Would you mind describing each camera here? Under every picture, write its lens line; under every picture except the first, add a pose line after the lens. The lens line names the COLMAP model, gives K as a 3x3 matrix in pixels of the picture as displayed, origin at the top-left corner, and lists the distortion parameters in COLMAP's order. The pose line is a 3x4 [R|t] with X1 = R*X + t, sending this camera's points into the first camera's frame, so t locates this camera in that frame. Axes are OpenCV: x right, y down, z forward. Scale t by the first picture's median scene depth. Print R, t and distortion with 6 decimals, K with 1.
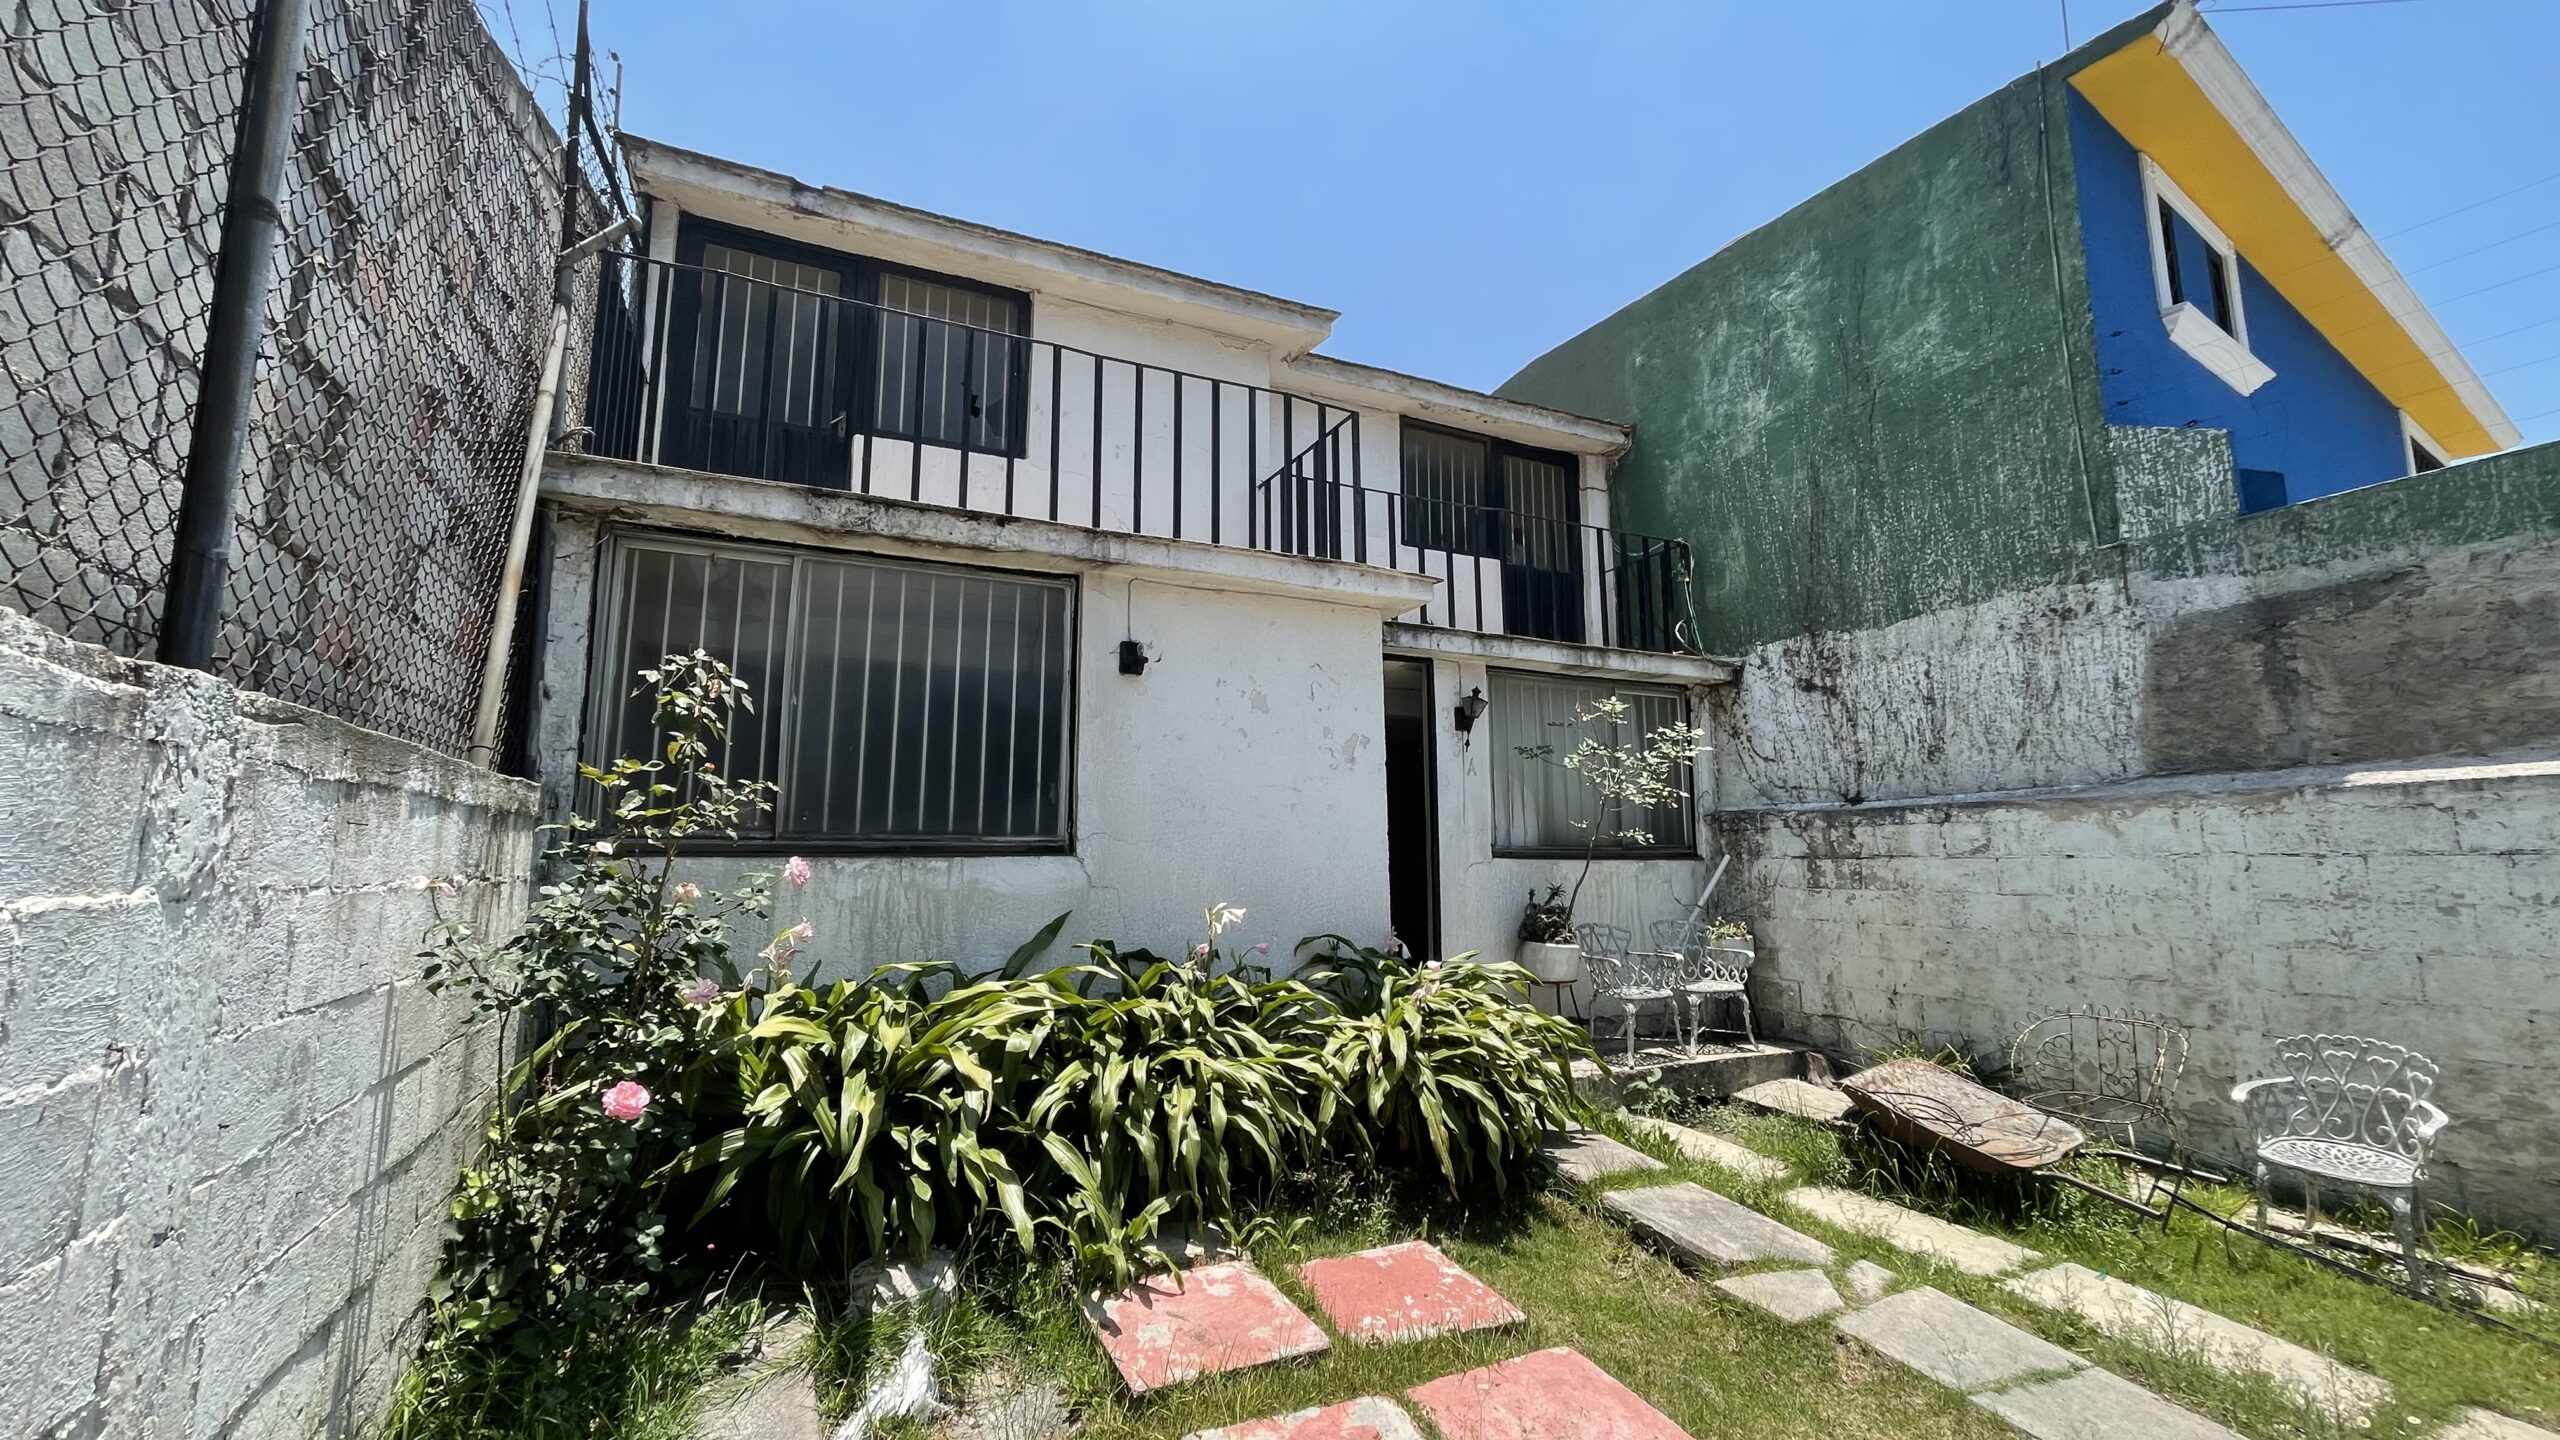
lens RADIAL K [[1026.1, 0, 1288.4], [0, 1026.1, 705.8], [0, 0, 1]] dist [0.000257, 0.000034]
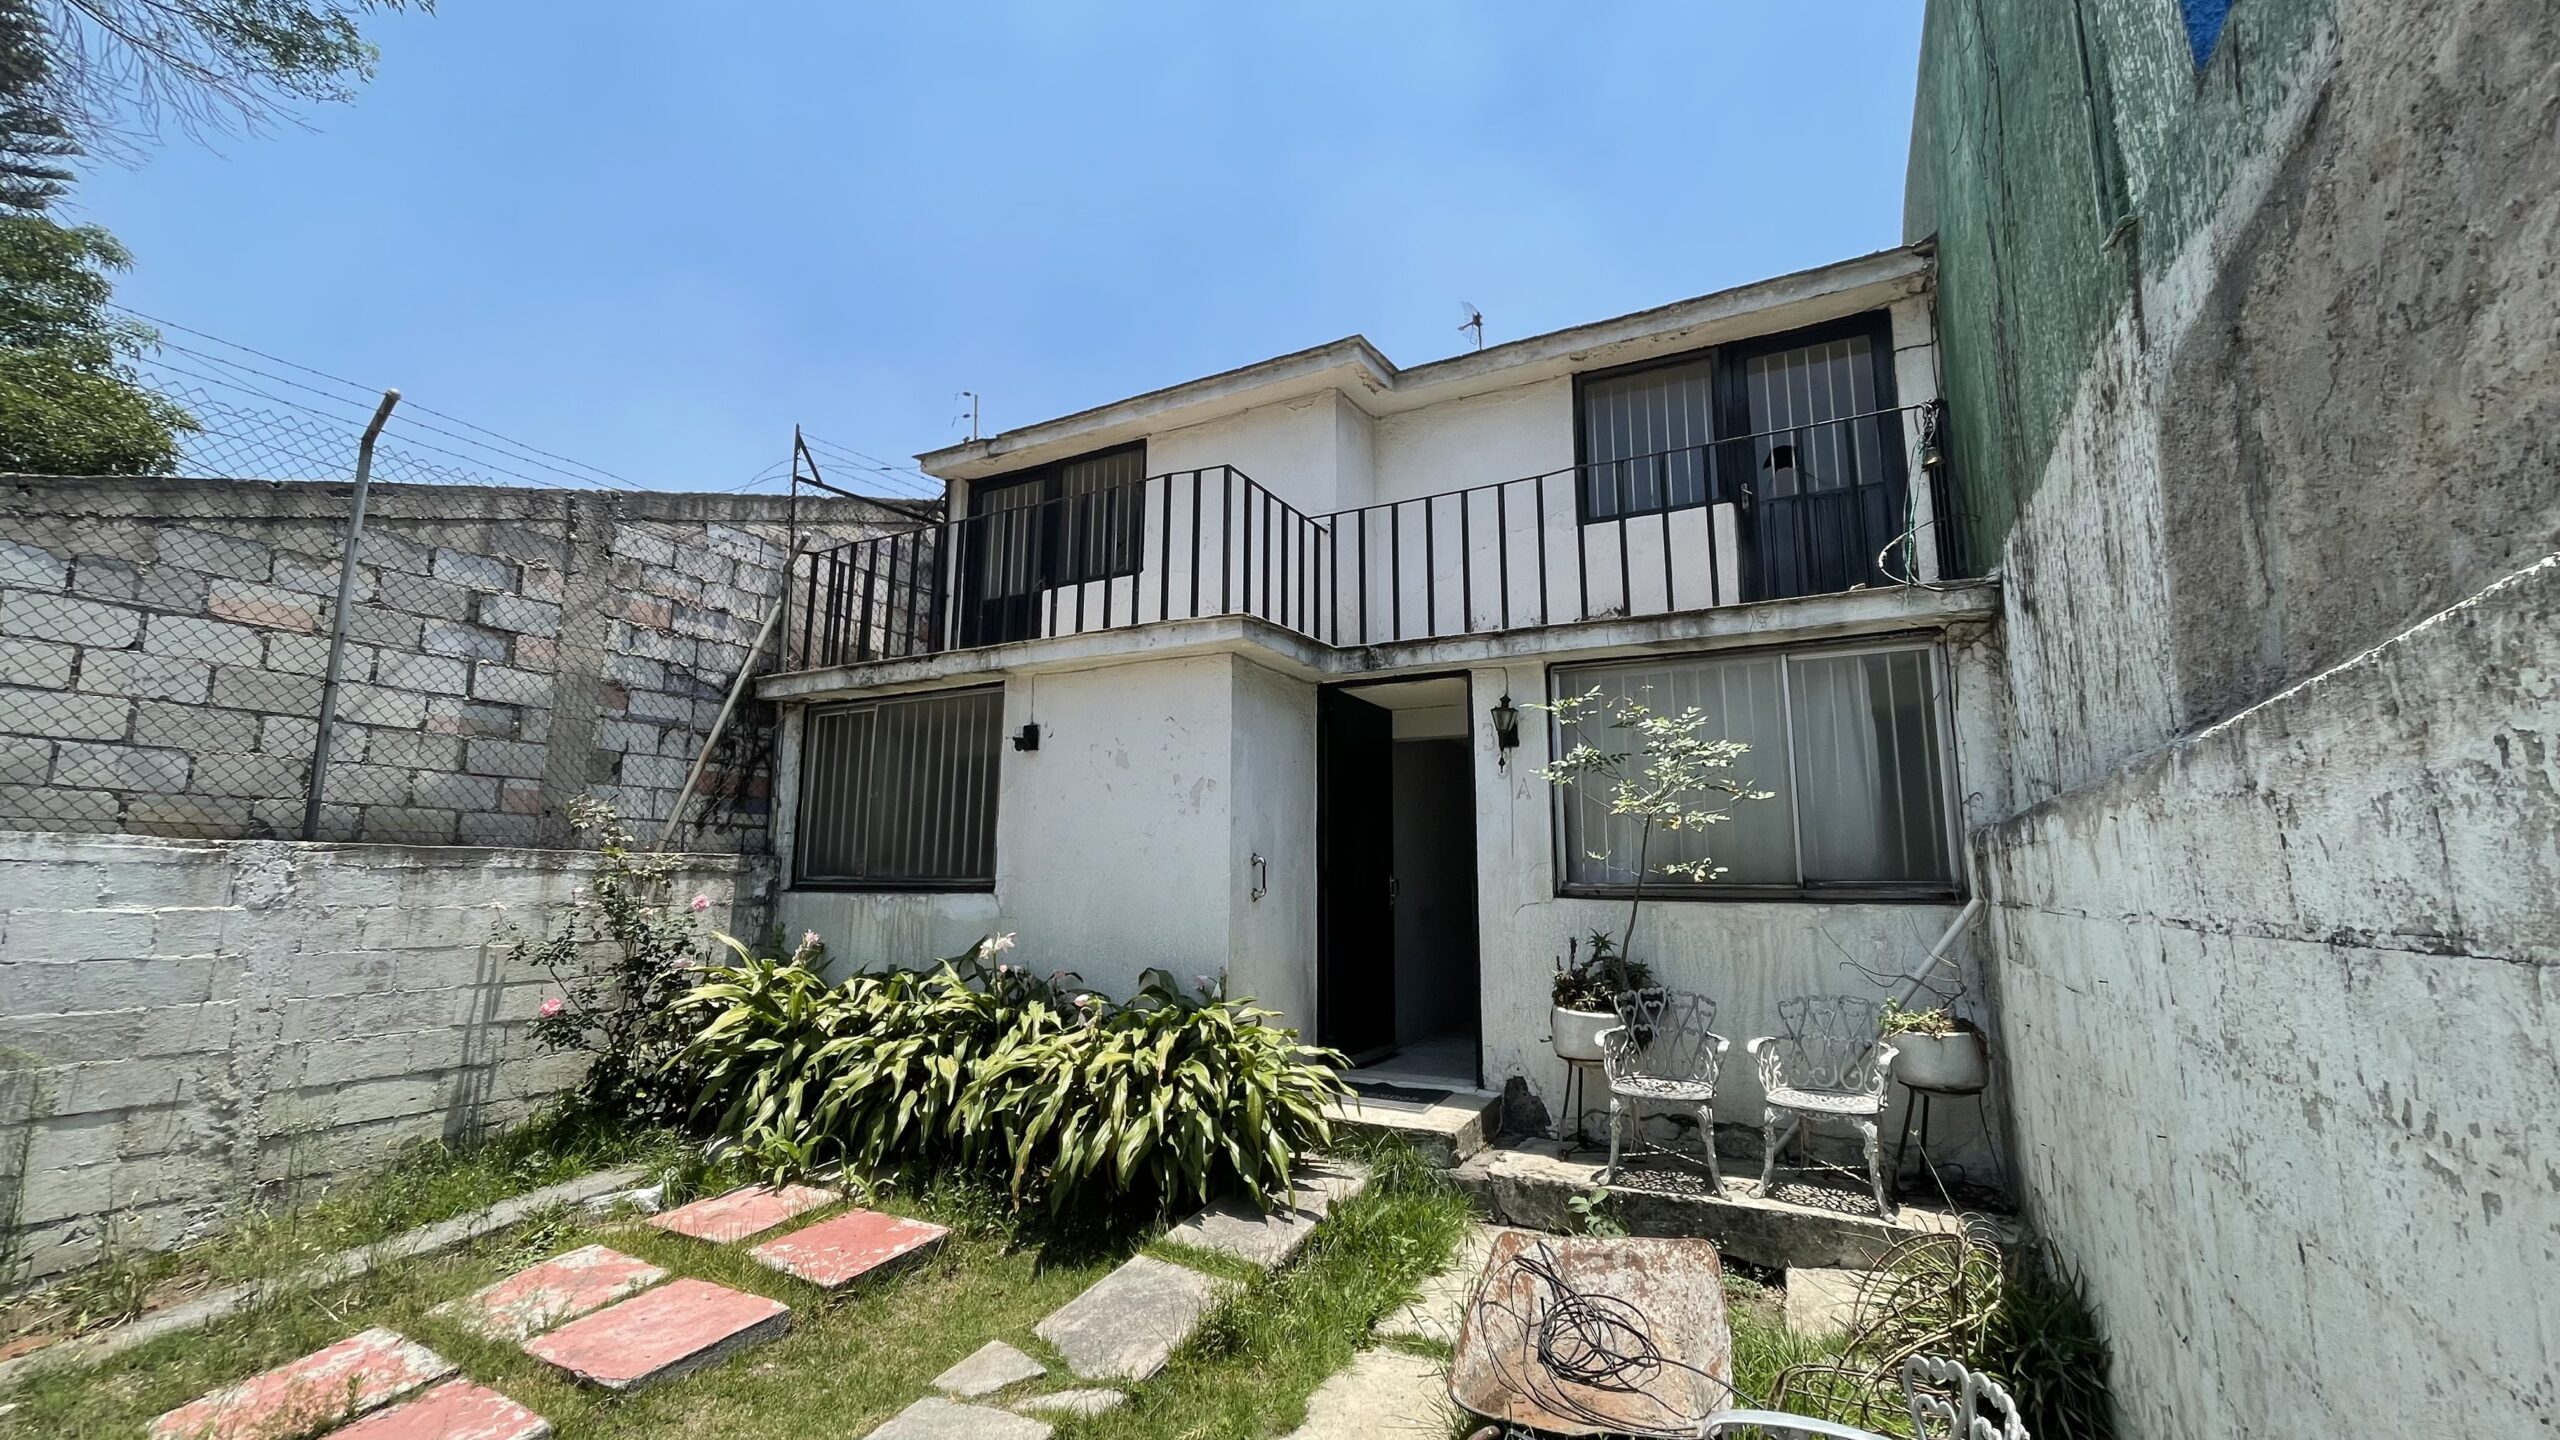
lens RADIAL K [[1026.1, 0, 1277.4], [0, 1026.1, 711.0], [0, 0, 1]] dist [0.000257, 0.000034]
pose [[0.593726, -0.130476, -0.794018, 0.890757], [0.113081, 0.990503, -0.078207, 0.046858], [0.796682, -0.043354, 0.602842, 0.406242]]
